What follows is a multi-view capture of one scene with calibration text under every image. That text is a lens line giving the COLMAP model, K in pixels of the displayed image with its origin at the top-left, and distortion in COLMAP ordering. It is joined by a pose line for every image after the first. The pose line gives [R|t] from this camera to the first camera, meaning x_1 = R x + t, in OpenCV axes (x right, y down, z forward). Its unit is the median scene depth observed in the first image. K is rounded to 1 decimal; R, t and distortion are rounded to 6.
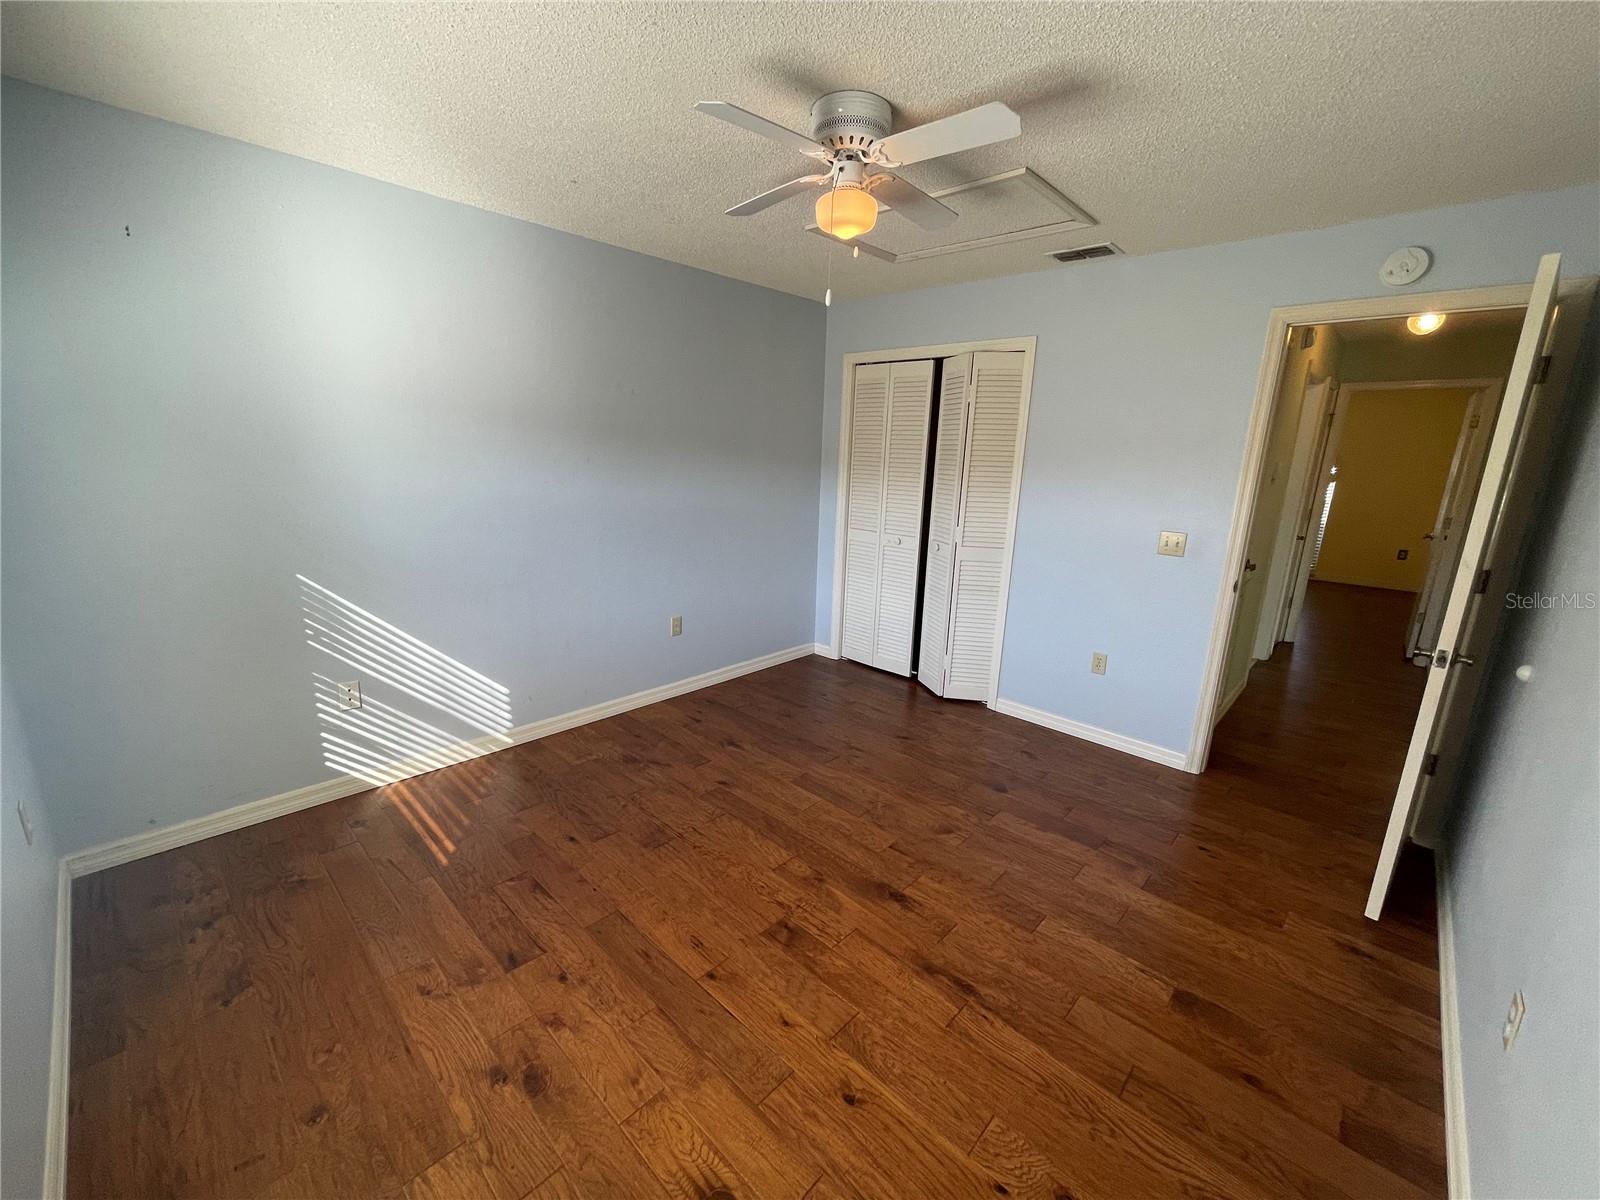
lens RADIAL K [[647.5, 0, 800.0], [0, 647.5, 600.0], [0, 0, 1]] dist [0.010543, -0.000009]
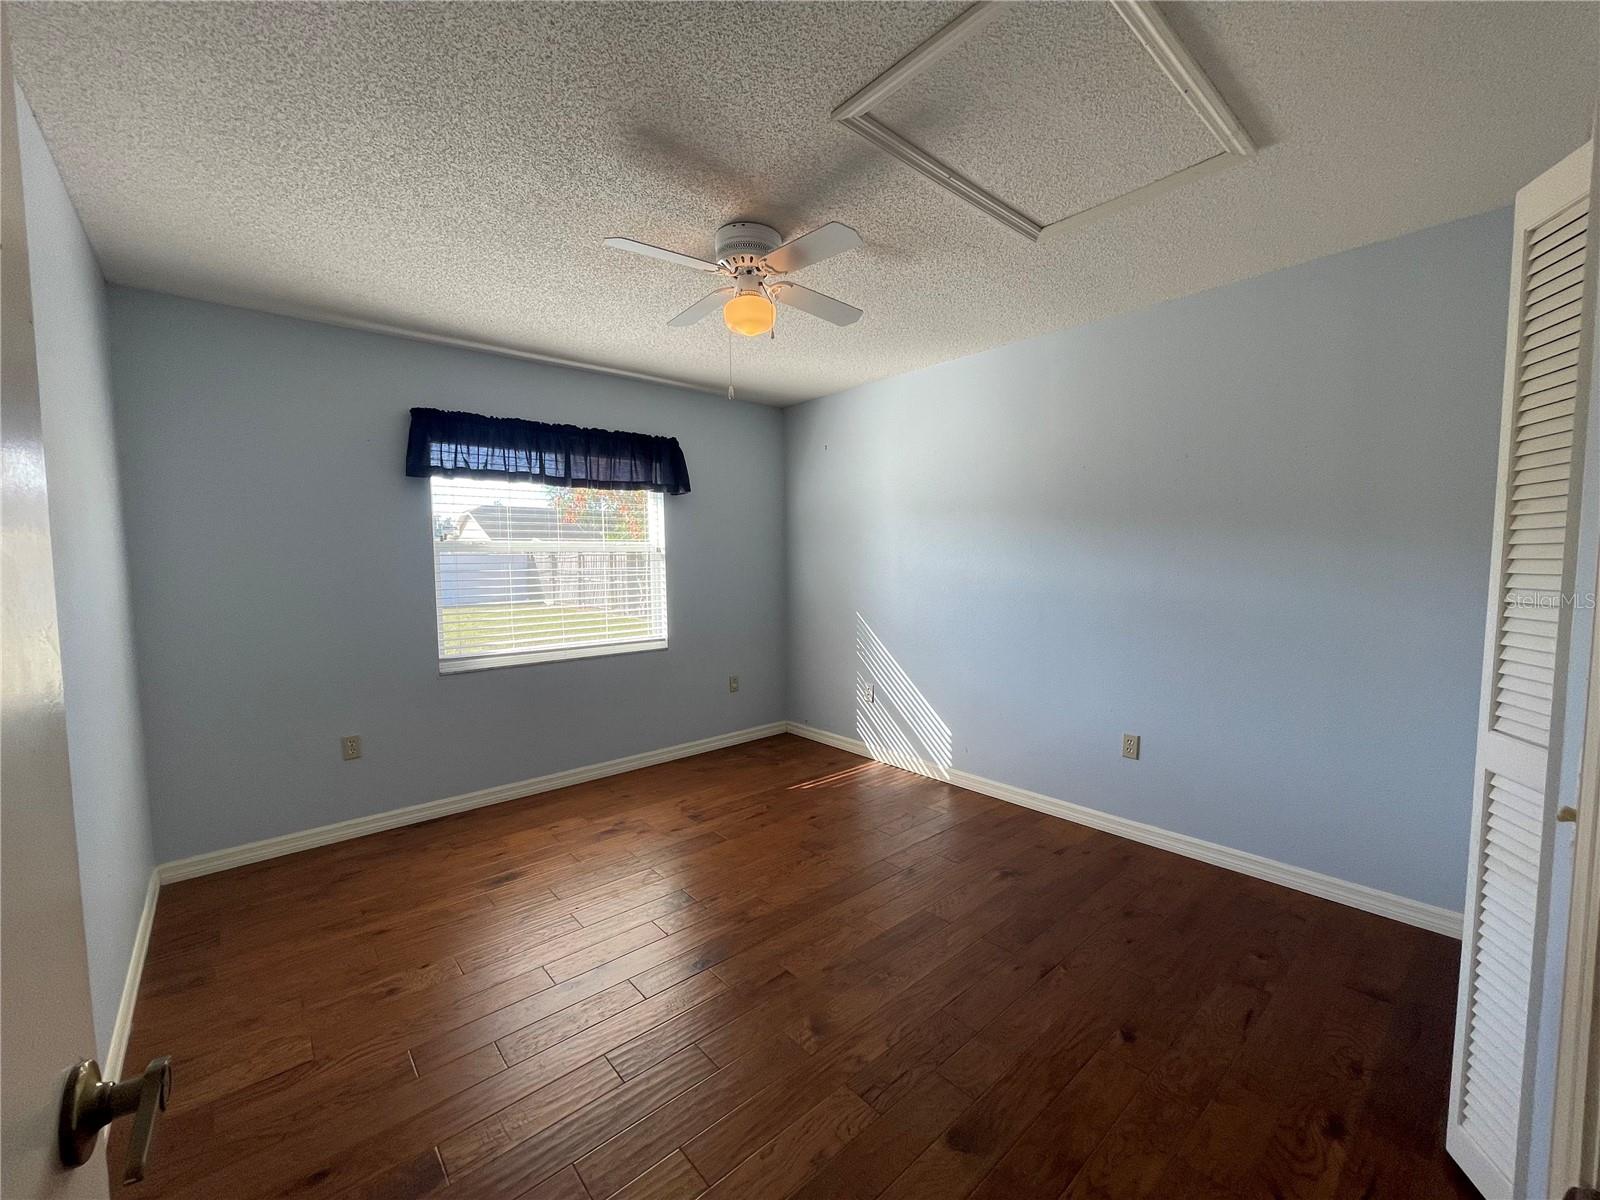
lens RADIAL K [[647.5, 0, 800.0], [0, 647.5, 600.0], [0, 0, 1]] dist [0.010543, -0.000009]
pose [[-0.094561, 0.033740, -0.994947, 0.743661], [-0.223203, 0.973263, 0.054218, -0.100798], [0.970175, 0.227202, -0.084502, 0.770290]]
